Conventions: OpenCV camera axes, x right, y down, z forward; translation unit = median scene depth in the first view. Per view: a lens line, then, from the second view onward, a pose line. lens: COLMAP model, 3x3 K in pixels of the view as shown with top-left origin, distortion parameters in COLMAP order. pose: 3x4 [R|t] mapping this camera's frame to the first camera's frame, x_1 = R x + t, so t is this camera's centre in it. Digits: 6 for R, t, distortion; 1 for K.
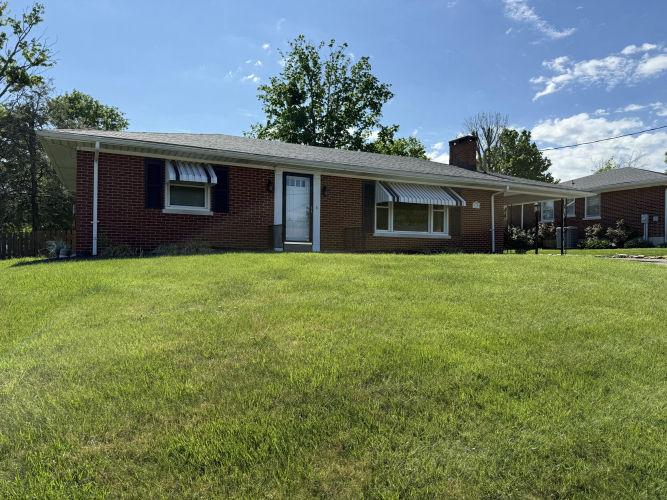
lens RADIAL K [[478.3, 0, 333.1], [0, 478.3, 249.9], [0, 0, 1]] dist [0.043548, -0.072915]
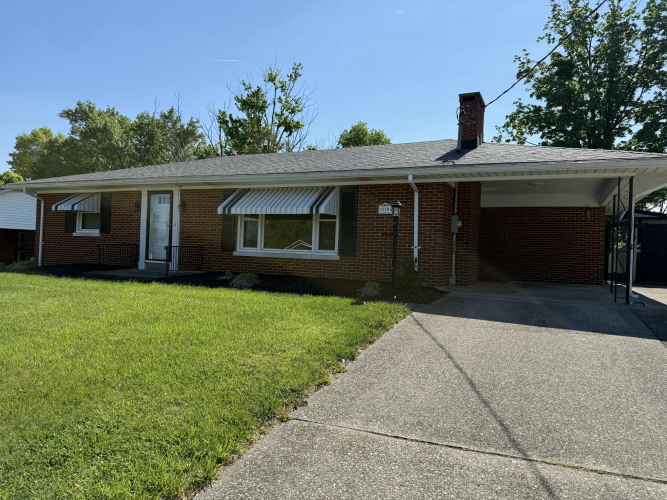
lens RADIAL K [[478.3, 0, 333.2], [0, 478.3, 251.2], [0, 0, 1]] dist [0.043548, -0.072915]
pose [[0.632393, 0.007103, -0.774615, 0.880411], [-0.022631, 0.999701, -0.009309, -0.032918], [0.774317, 0.023417, 0.632364, 0.624821]]
